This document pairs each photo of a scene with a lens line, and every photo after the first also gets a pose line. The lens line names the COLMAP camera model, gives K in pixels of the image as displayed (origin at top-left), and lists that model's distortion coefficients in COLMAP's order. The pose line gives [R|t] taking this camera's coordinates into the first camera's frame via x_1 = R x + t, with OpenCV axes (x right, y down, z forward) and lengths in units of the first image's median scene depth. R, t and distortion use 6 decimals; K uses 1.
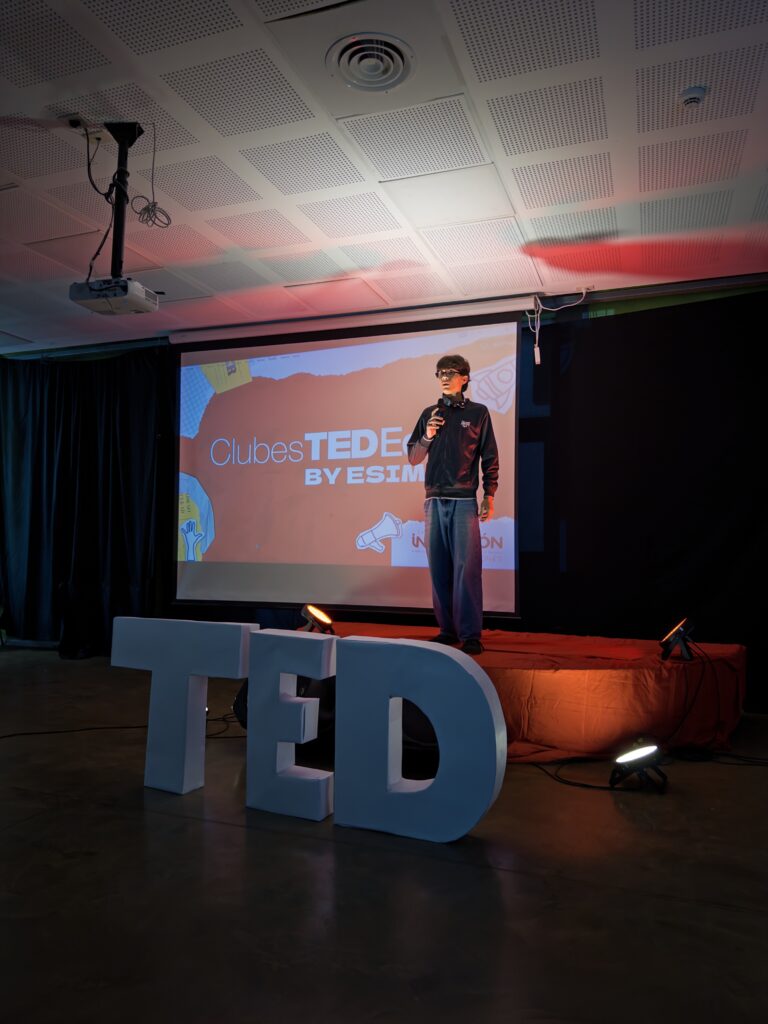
lens RADIAL K [[701.0, 0, 404.8], [0, 701.0, 513.6], [0, 0, 1]] dist [0.059222, -0.114334]
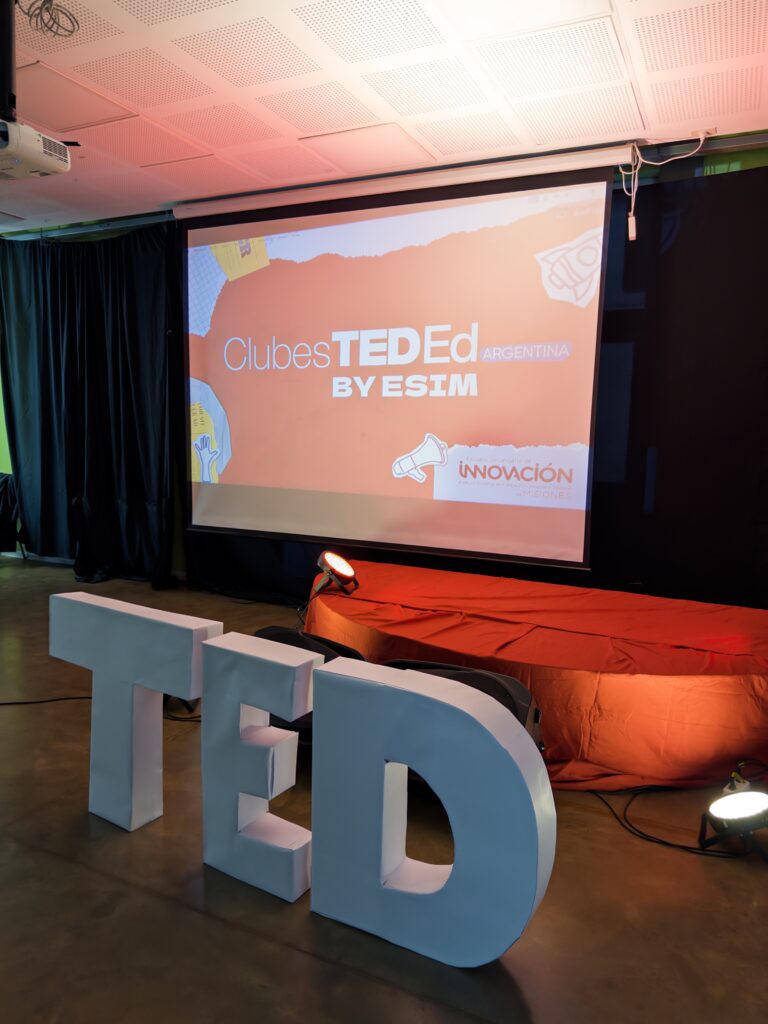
lens RADIAL K [[701.0, 0, 404.8], [0, 701.0, 513.6], [0, 0, 1]] dist [0.059222, -0.114334]
pose [[0.994734, 0.028159, -0.098547, 0.027978], [-0.011576, 0.986232, 0.164961, -0.042800], [0.101835, -0.162951, 0.981365, 0.175277]]
